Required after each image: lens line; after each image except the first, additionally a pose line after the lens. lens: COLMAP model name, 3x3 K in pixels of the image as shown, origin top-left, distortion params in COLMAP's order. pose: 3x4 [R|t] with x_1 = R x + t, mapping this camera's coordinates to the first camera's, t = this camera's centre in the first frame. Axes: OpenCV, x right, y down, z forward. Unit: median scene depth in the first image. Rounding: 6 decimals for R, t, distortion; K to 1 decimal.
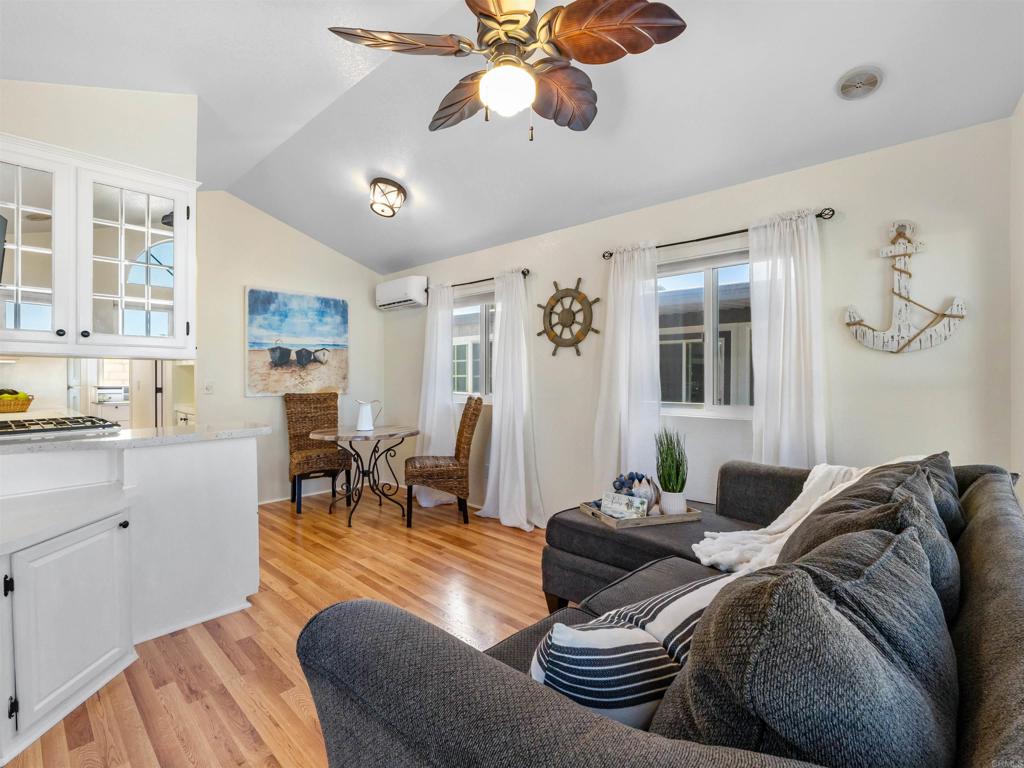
lens RADIAL K [[492.5, 0, 513.4], [0, 492.5, 381.8], [0, 0, 1]] dist [0.002353, 0.000105]
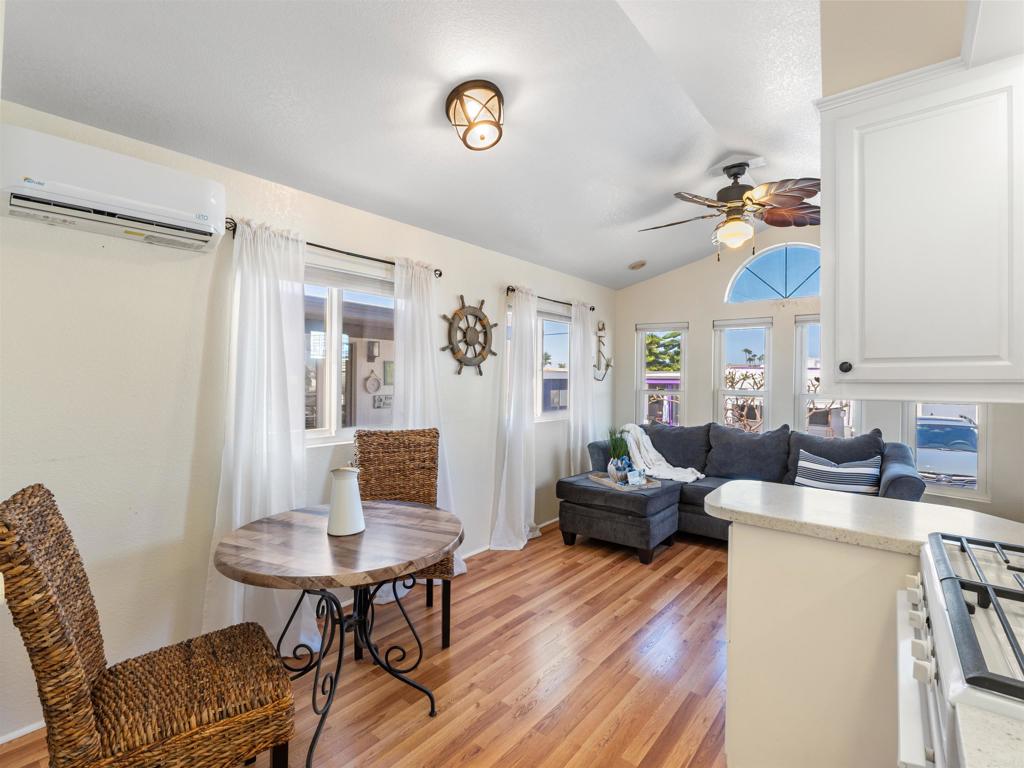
lens RADIAL K [[492.5, 0, 513.0], [0, 492.5, 377.1], [0, 0, 1]] dist [0.002353, 0.000105]
pose [[-0.092308, -0.001673, 0.995729, -0.877115], [0.002132, 0.999996, 0.001878, -0.051022], [-0.995728, 0.002296, -0.092304, 1.012212]]
